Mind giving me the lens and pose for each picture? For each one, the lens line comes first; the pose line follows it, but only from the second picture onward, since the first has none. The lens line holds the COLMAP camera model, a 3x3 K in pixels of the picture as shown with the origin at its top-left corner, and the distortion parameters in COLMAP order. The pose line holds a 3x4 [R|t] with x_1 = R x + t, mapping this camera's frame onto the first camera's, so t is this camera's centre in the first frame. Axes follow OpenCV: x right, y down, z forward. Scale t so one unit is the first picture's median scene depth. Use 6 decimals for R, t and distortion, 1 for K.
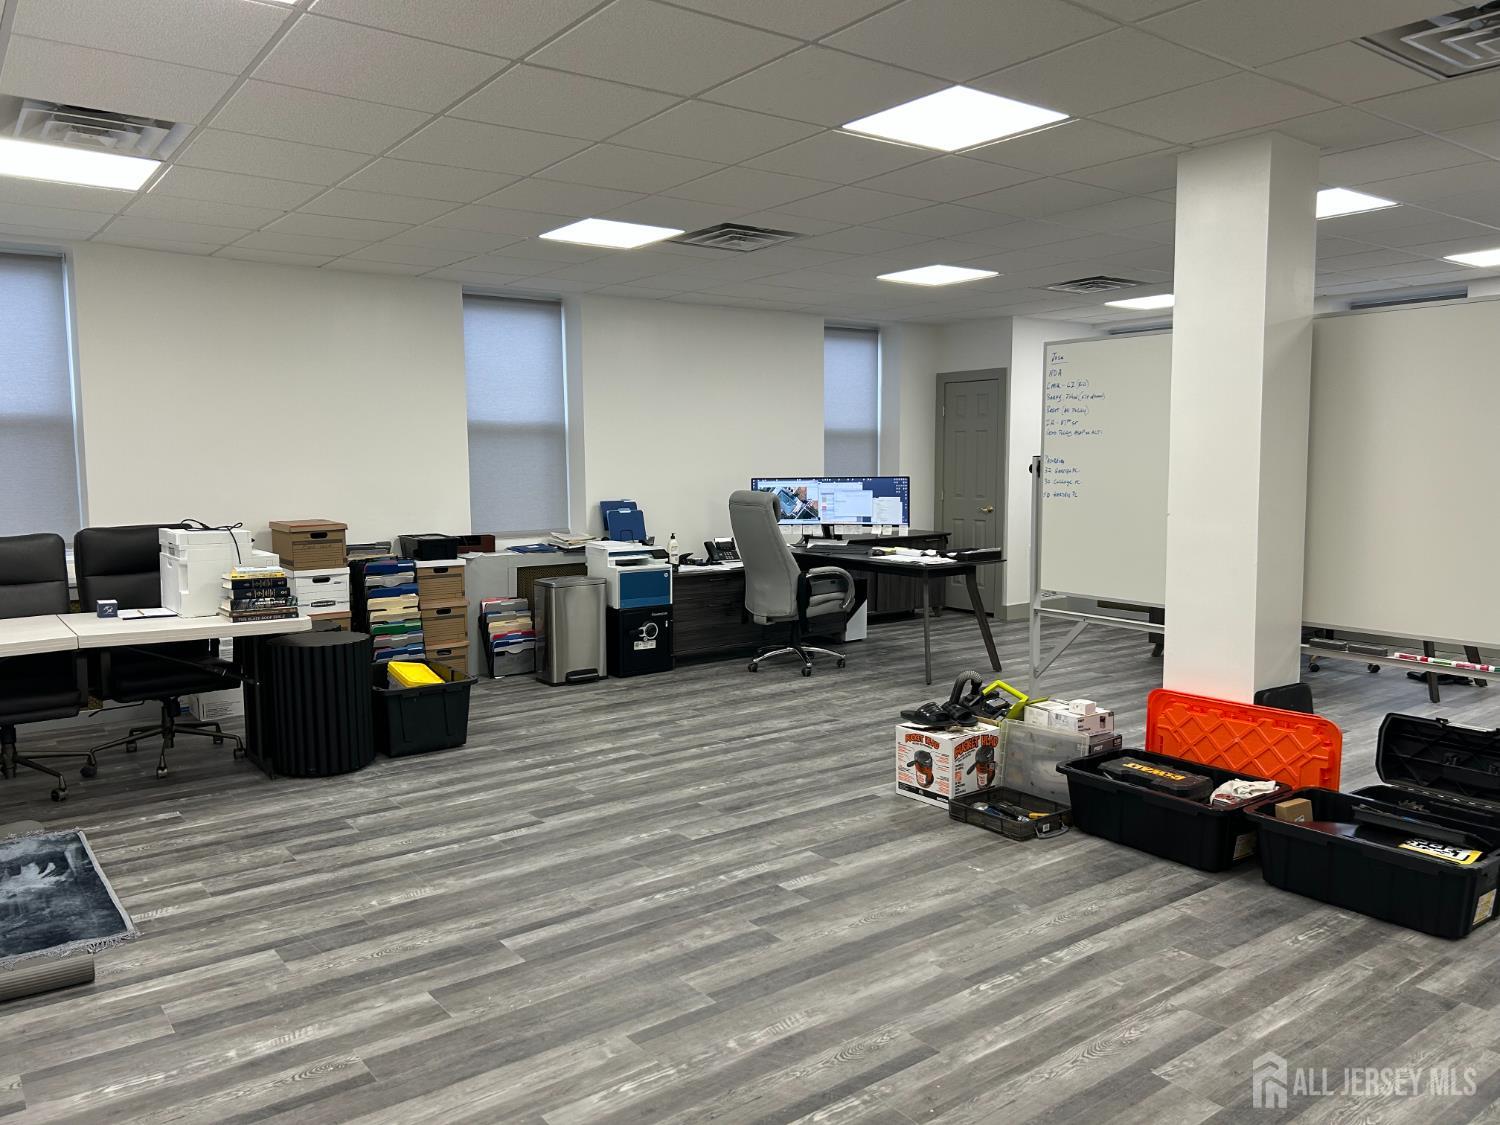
lens RADIAL K [[1134.4, 0, 750.2], [0, 1134.4, 549.7], [0, 0, 1]] dist [0.057749, -0.073577]
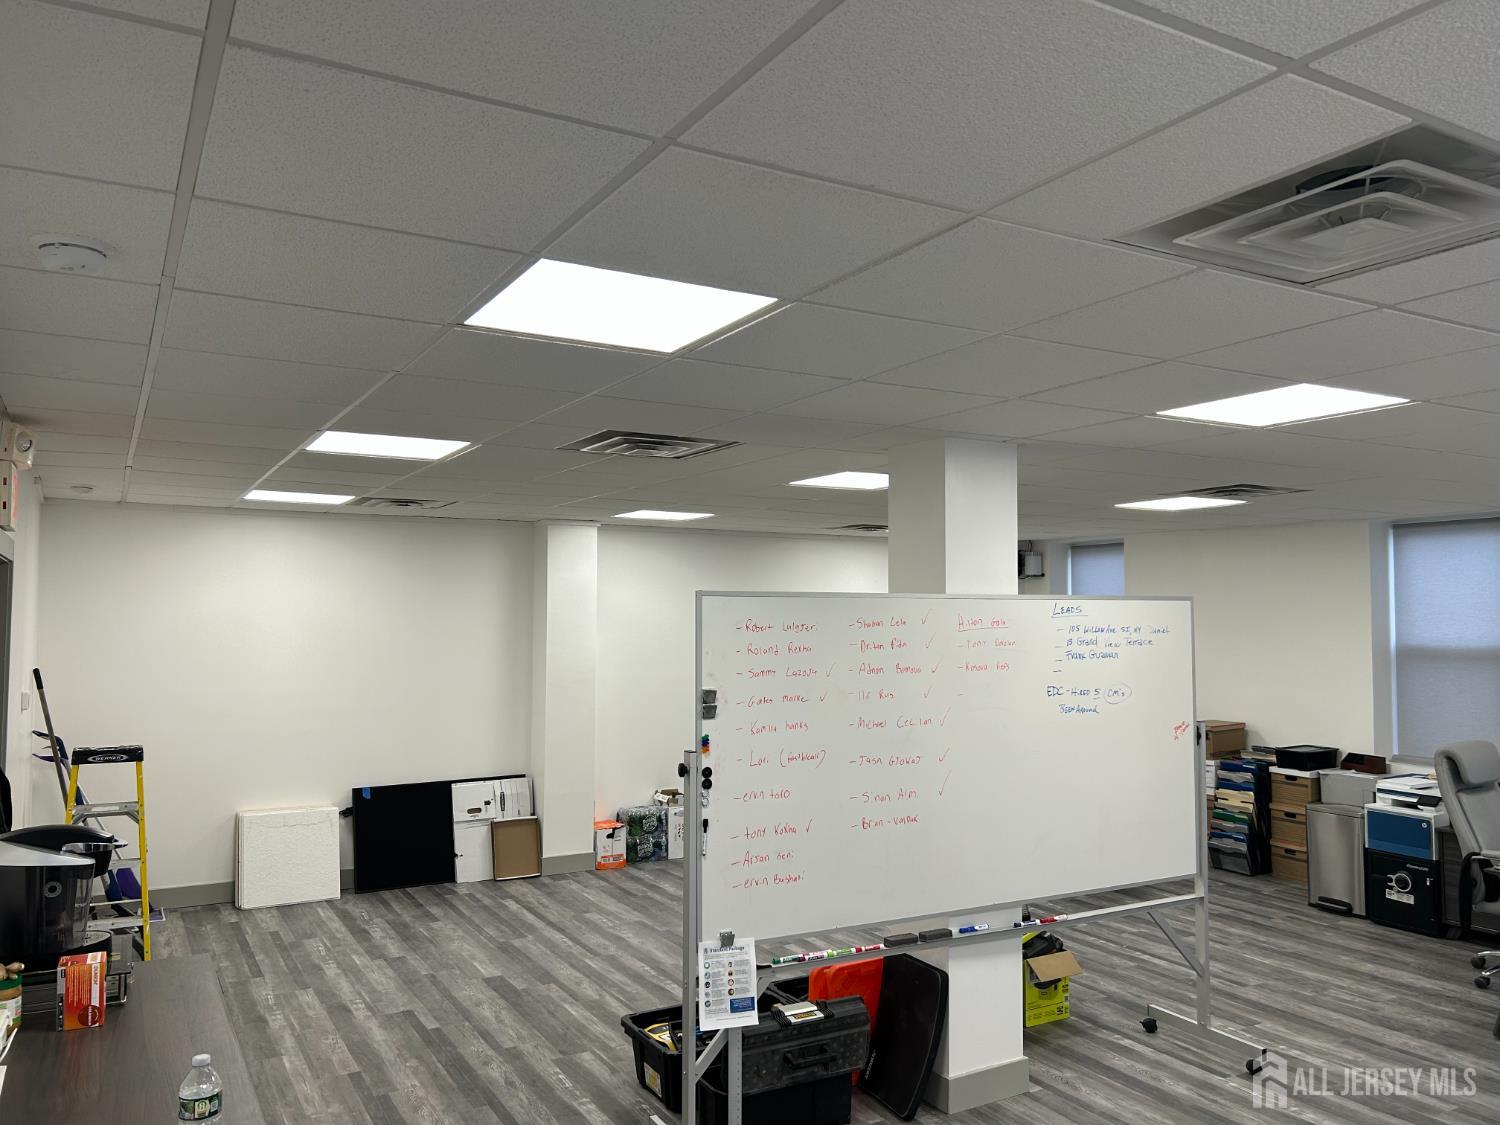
lens RADIAL K [[1134.4, 0, 743.6], [0, 1134.4, 552.3], [0, 0, 1]] dist [0.057749, -0.073577]
pose [[-0.129376, -0.042530, -0.990683, 1.156843], [-0.081434, 0.996161, -0.032131, -0.154117], [0.988246, 0.076518, -0.132342, 0.726578]]
